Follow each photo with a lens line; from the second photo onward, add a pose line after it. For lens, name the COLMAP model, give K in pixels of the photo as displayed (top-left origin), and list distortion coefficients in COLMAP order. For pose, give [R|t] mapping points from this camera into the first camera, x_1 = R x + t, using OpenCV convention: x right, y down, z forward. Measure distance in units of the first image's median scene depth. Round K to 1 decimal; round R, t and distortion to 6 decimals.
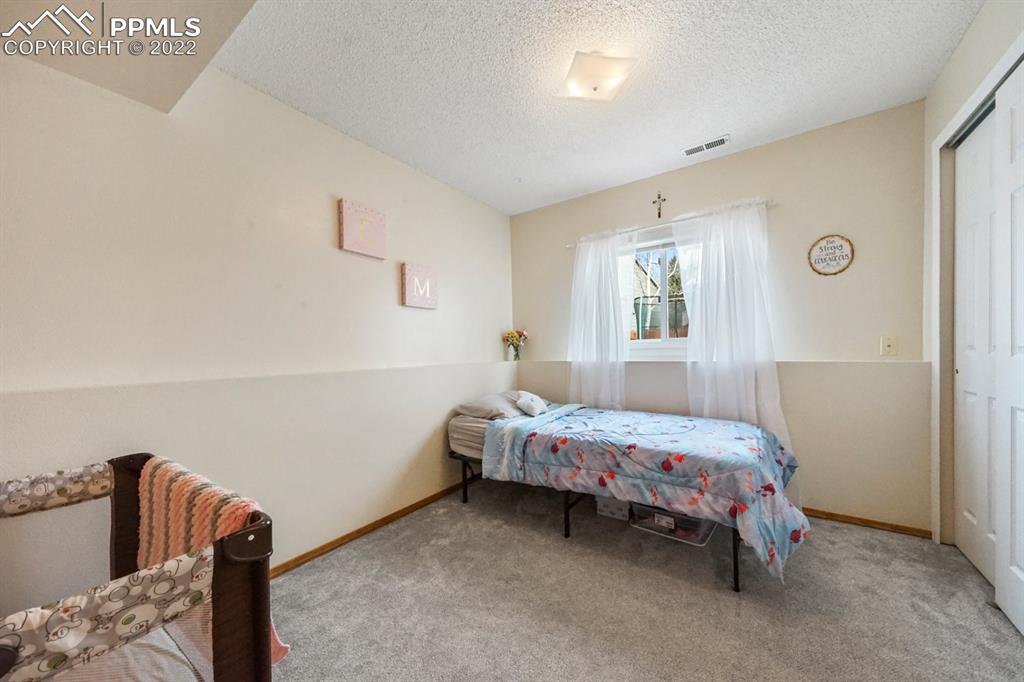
lens RADIAL K [[369.9, 0, 510.6], [0, 369.9, 353.3], [0, 0, 1]] dist [0.017836, -0.000321]
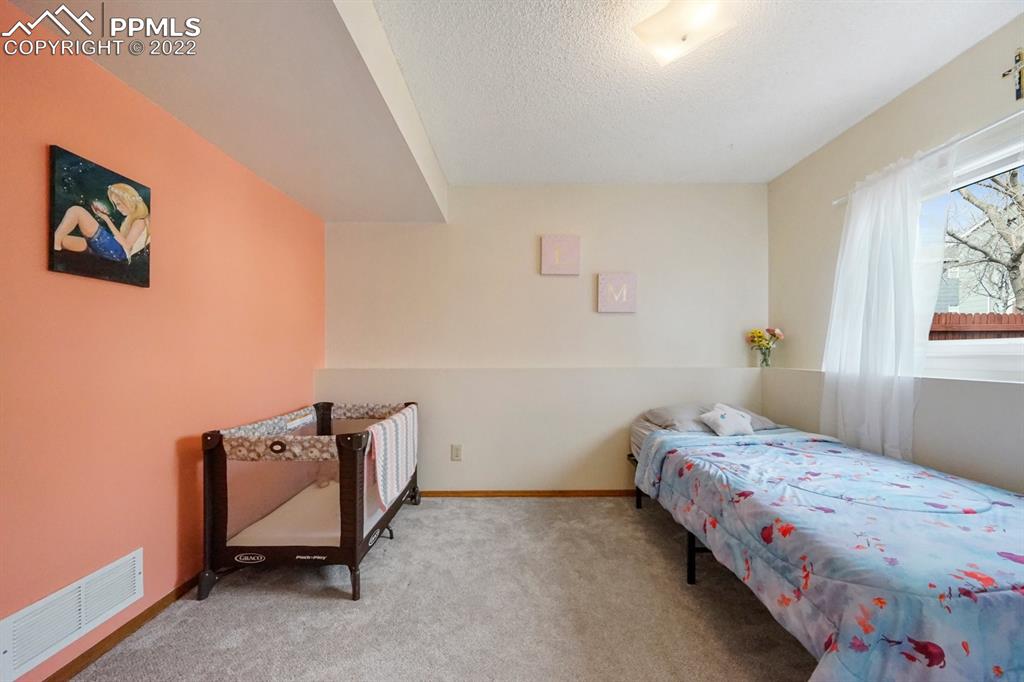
lens RADIAL K [[358.9, 0, 505.6], [0, 358.9, 351.5], [0, 0, 1]] dist [-0.001006, -0.000257]
pose [[0.562827, 0.014583, -0.826446, 0.605048], [-0.015758, 0.999852, 0.006911, -0.019399], [0.826424, 0.009134, 0.562974, 0.220919]]
